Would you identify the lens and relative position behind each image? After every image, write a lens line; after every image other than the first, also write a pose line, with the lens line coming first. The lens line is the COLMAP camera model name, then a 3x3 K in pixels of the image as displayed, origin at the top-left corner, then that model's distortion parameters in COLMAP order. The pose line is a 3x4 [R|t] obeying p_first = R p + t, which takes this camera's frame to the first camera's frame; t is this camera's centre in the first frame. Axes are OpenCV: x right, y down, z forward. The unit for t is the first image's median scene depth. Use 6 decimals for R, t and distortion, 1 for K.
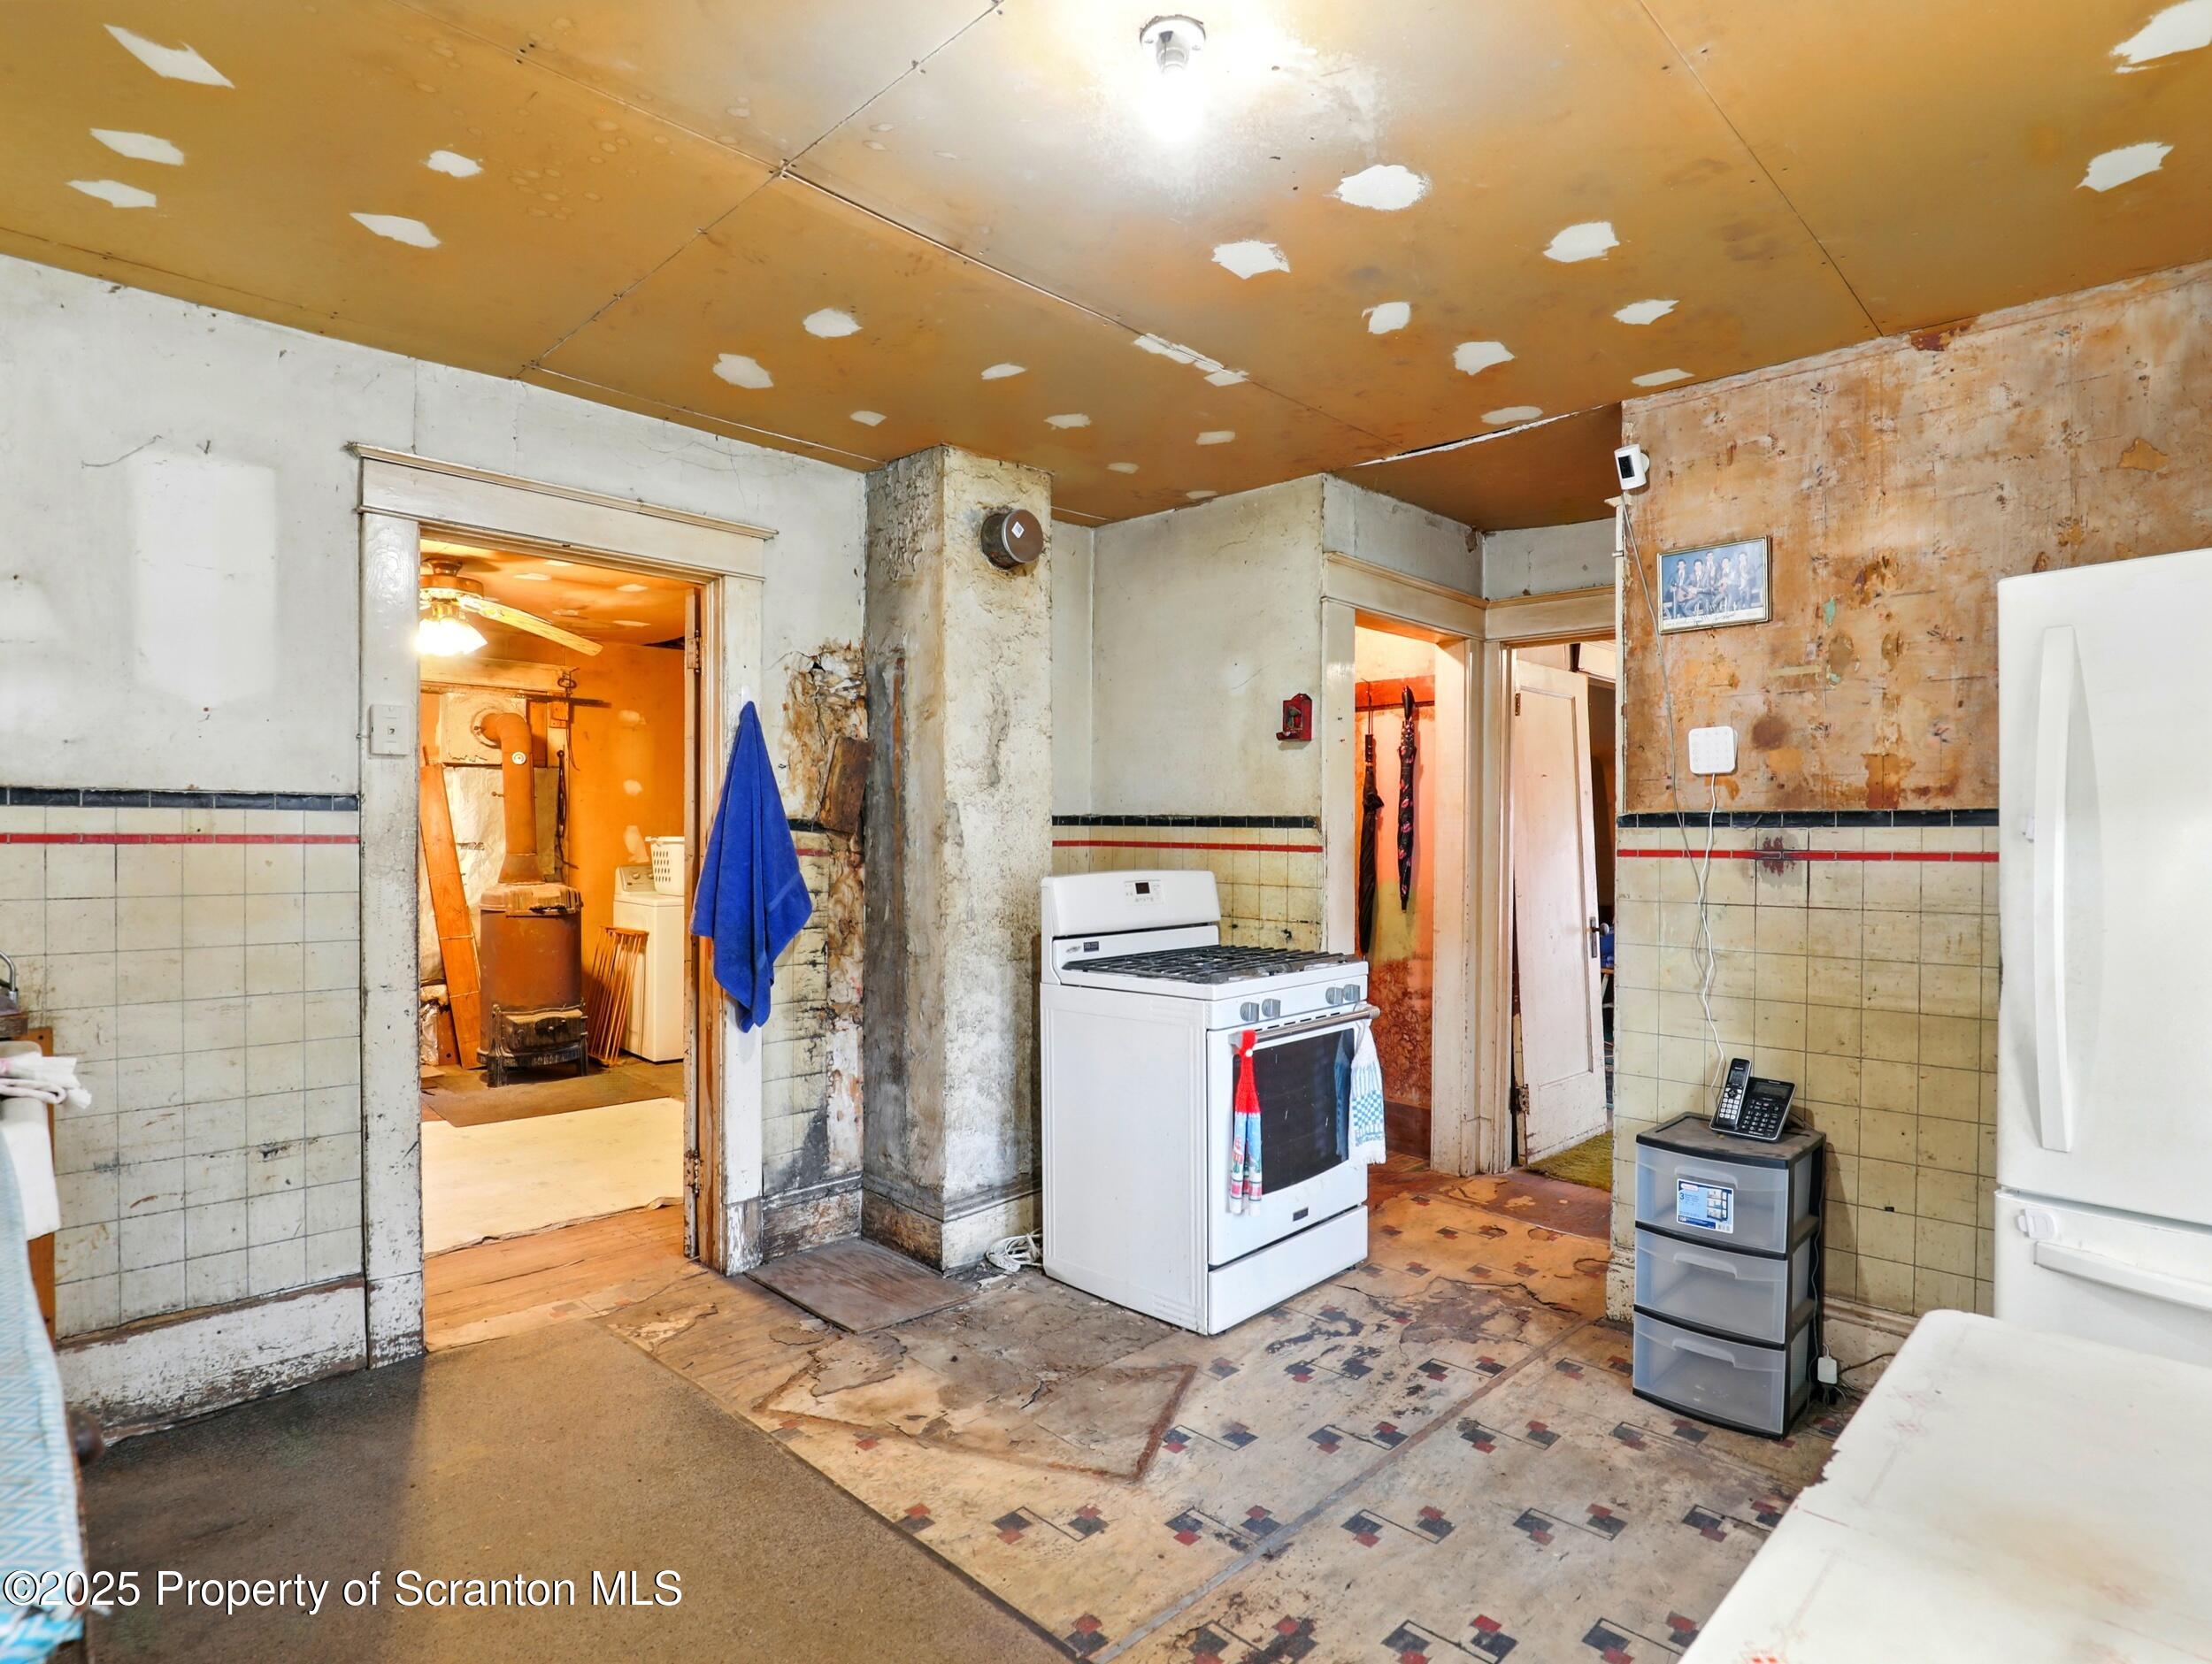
lens RADIAL K [[1180.7, 0, 1090.9], [0, 1180.7, 843.8], [0, 0, 1]] dist [-0.024150, 0.001626]
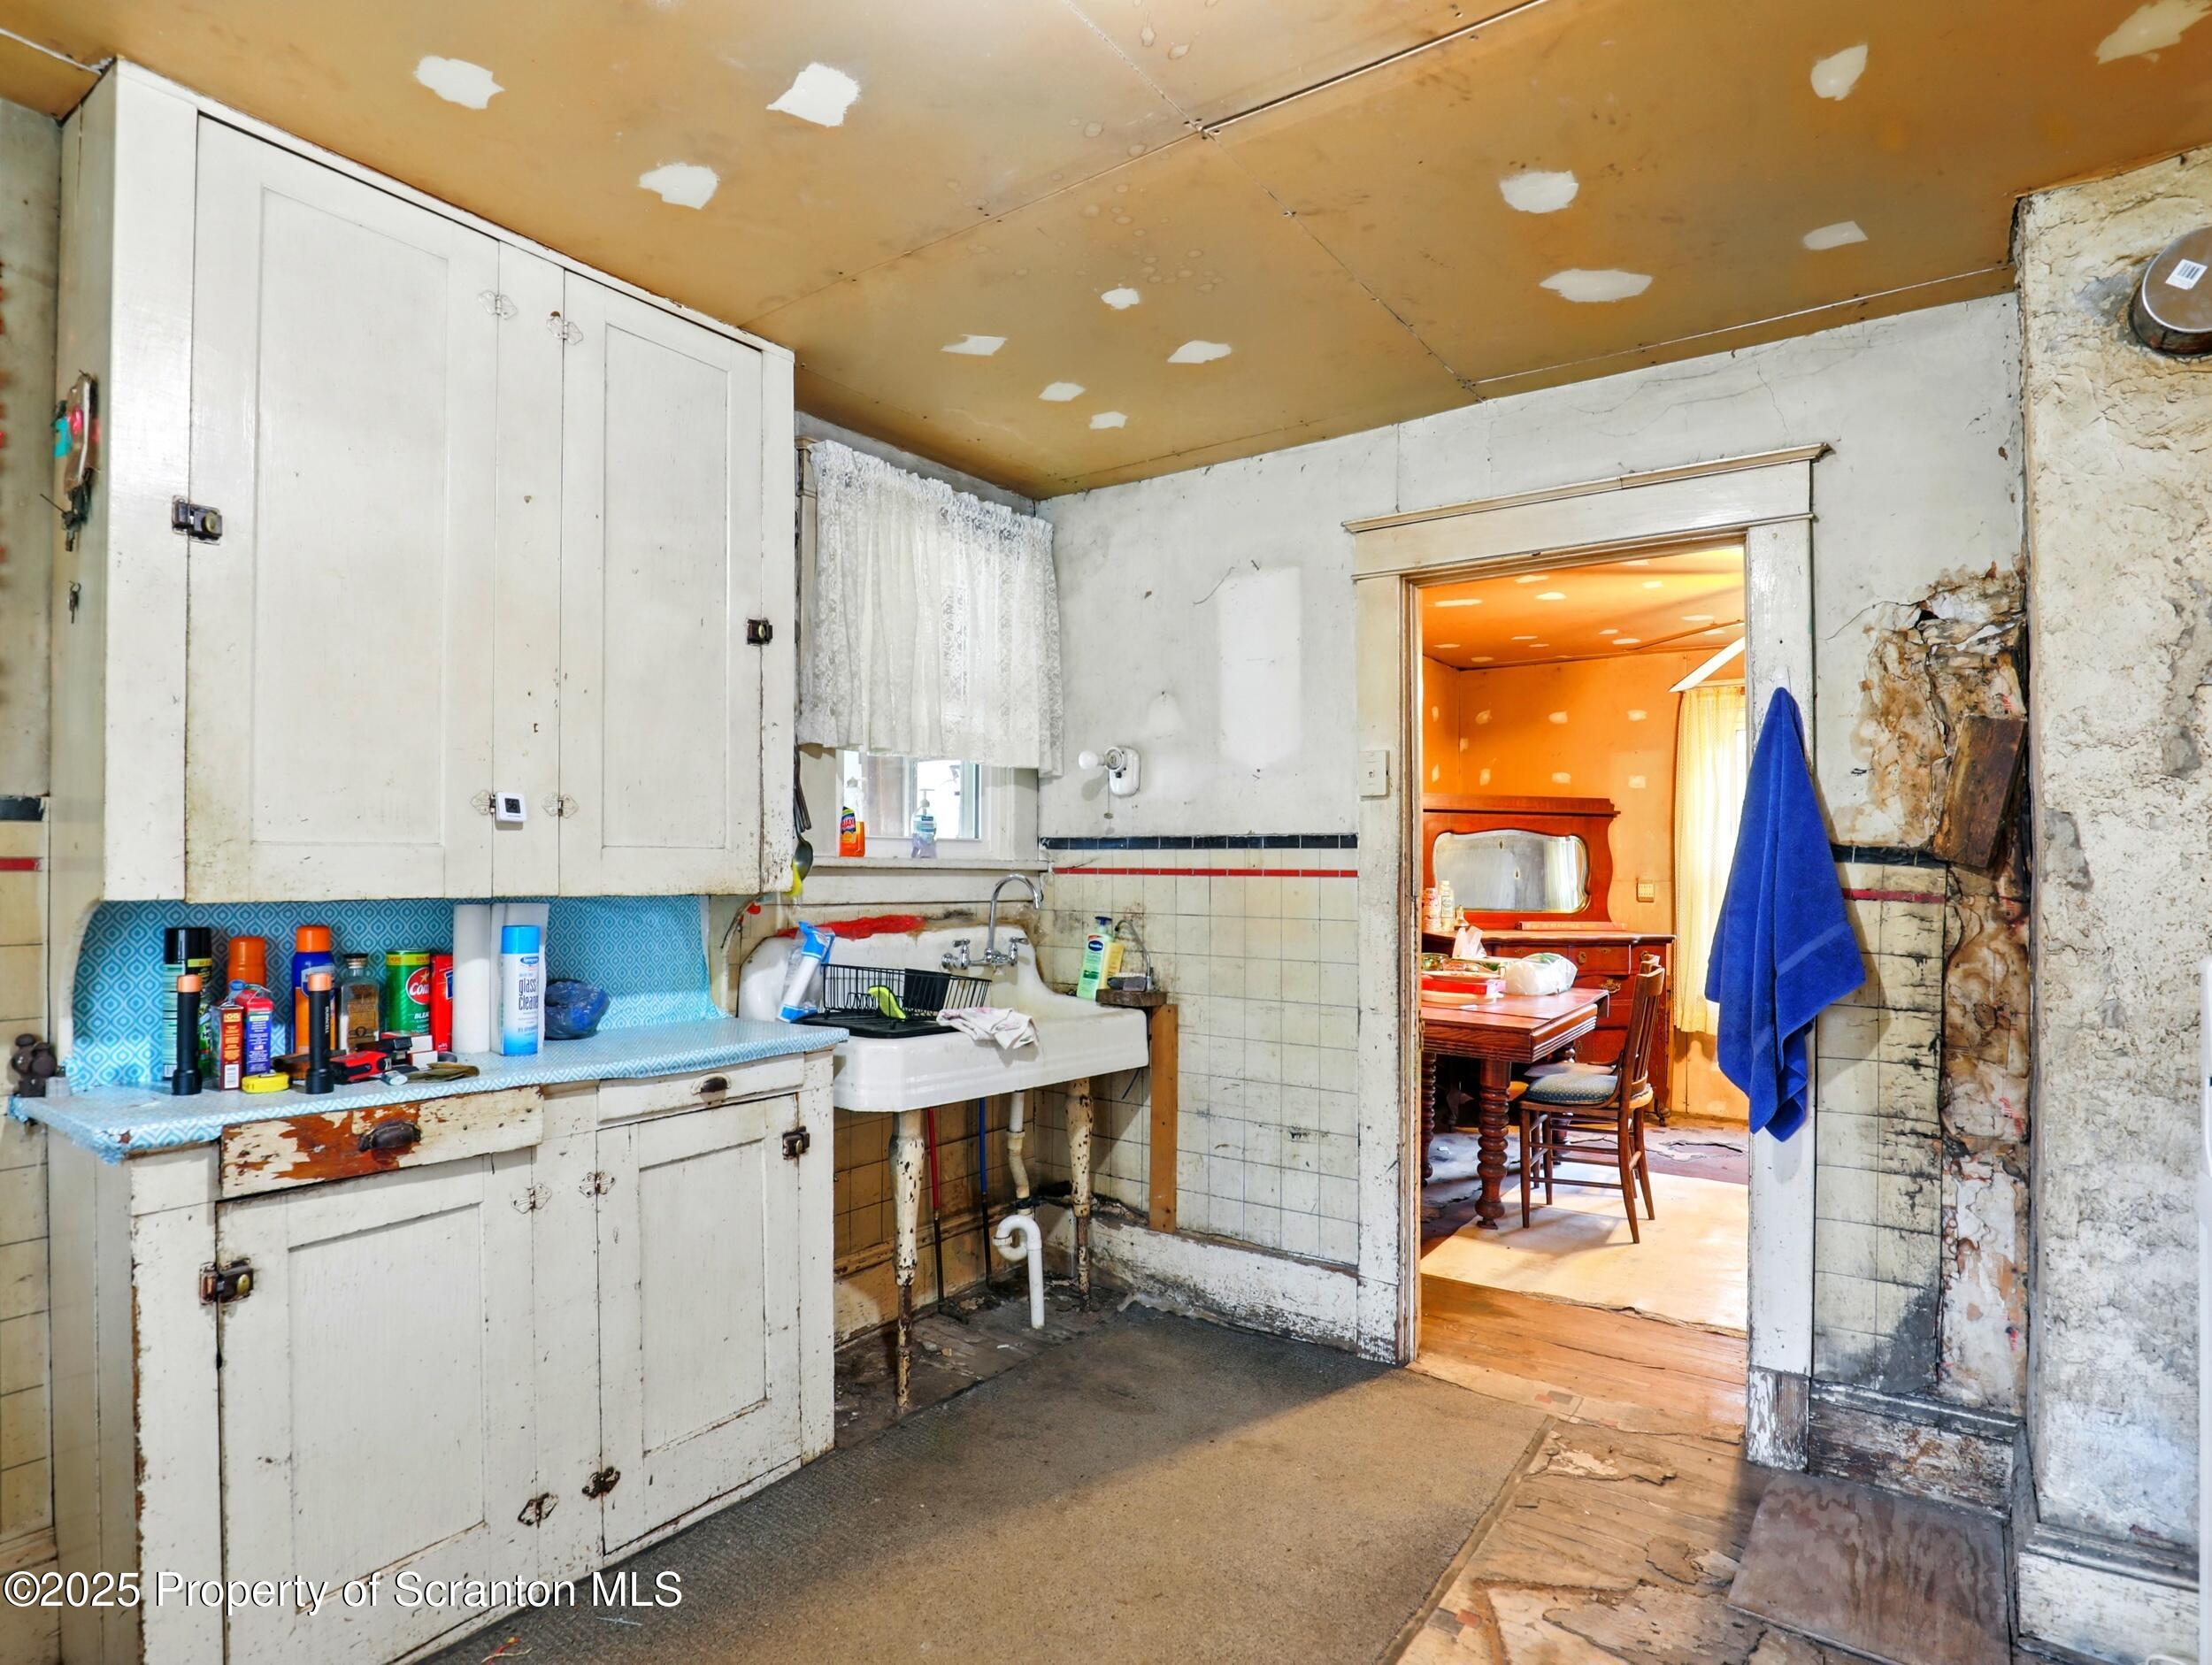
lens RADIAL K [[1180.8, 0, 1082.0], [0, 1180.8, 854.1], [0, 0, 1]] dist [-0.024150, 0.001626]
pose [[0.159166, -0.016072, -0.987121, 0.337475], [-0.011469, 0.999770, -0.018127, 0.000632], [0.987185, 0.014207, 0.158945, 0.429609]]
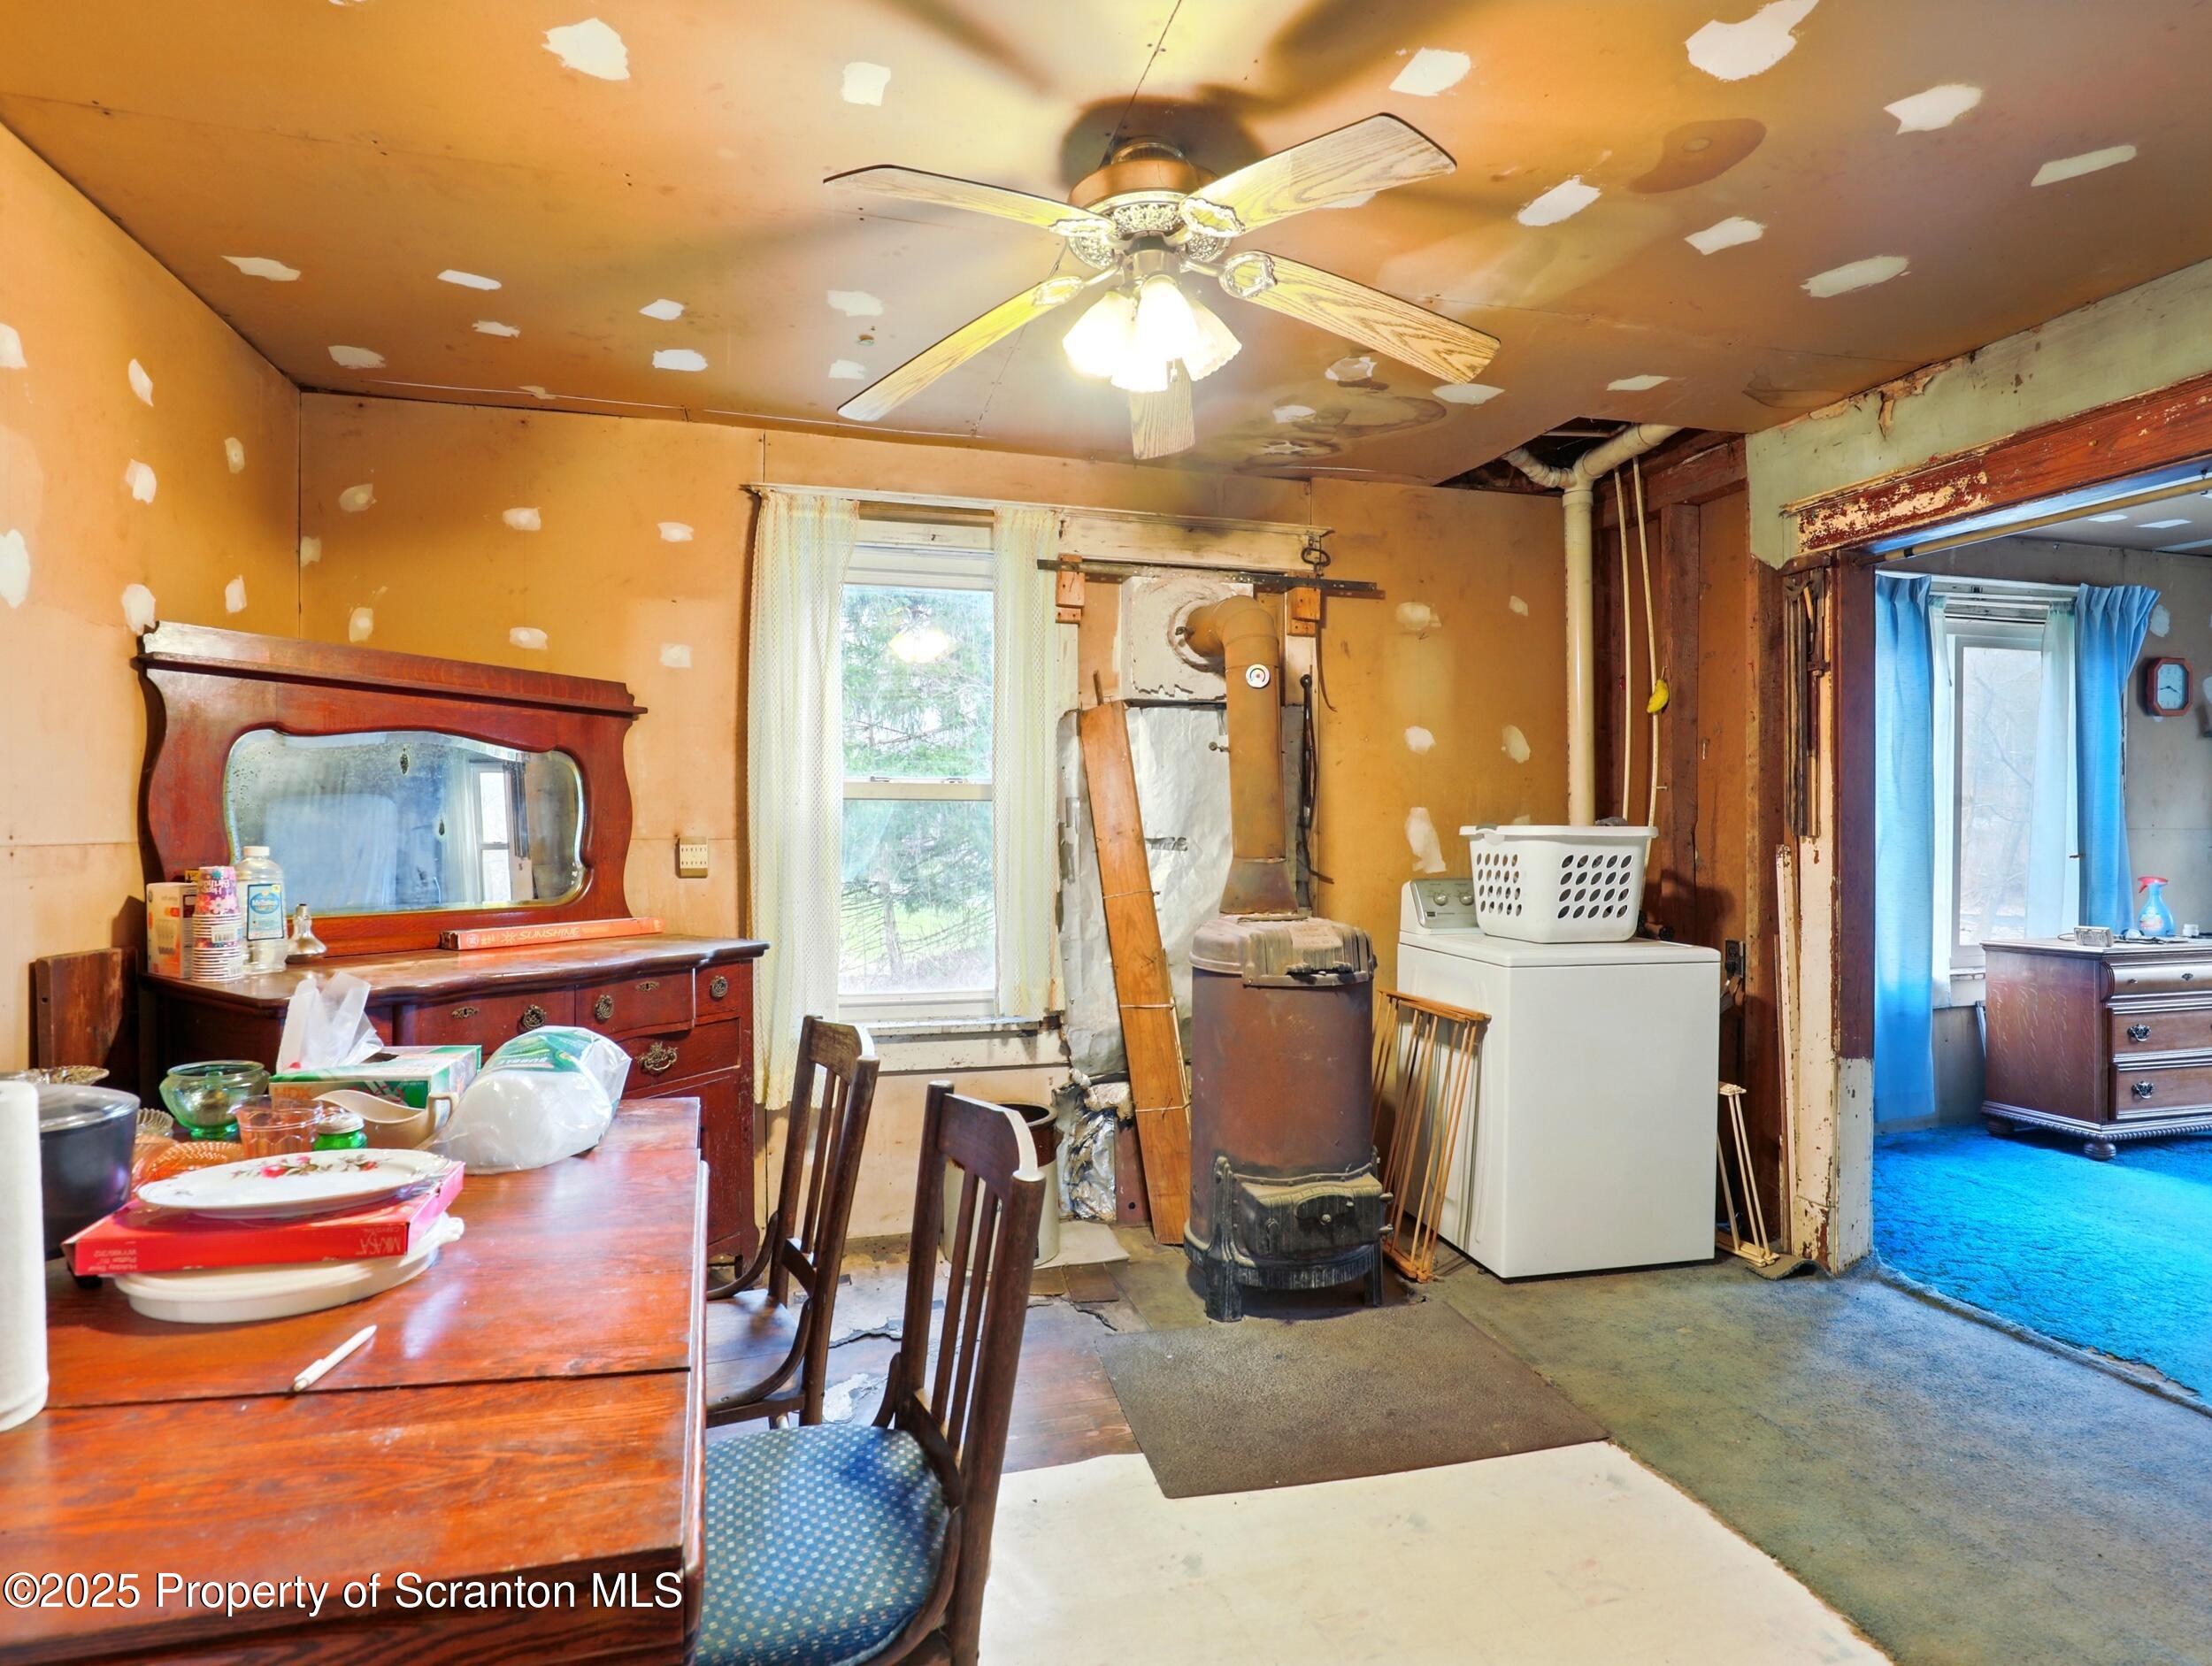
lens RADIAL K [[1180.8, 0, 1108.8], [0, 1180.8, 836.3], [0, 0, 1]] dist [-0.024150, 0.001626]
pose [[0.878900, 0.000311, -0.477005, -0.497830], [0.000009, 1.000000, 0.000669, -0.003485], [0.477005, -0.000592, 0.878900, 0.856373]]
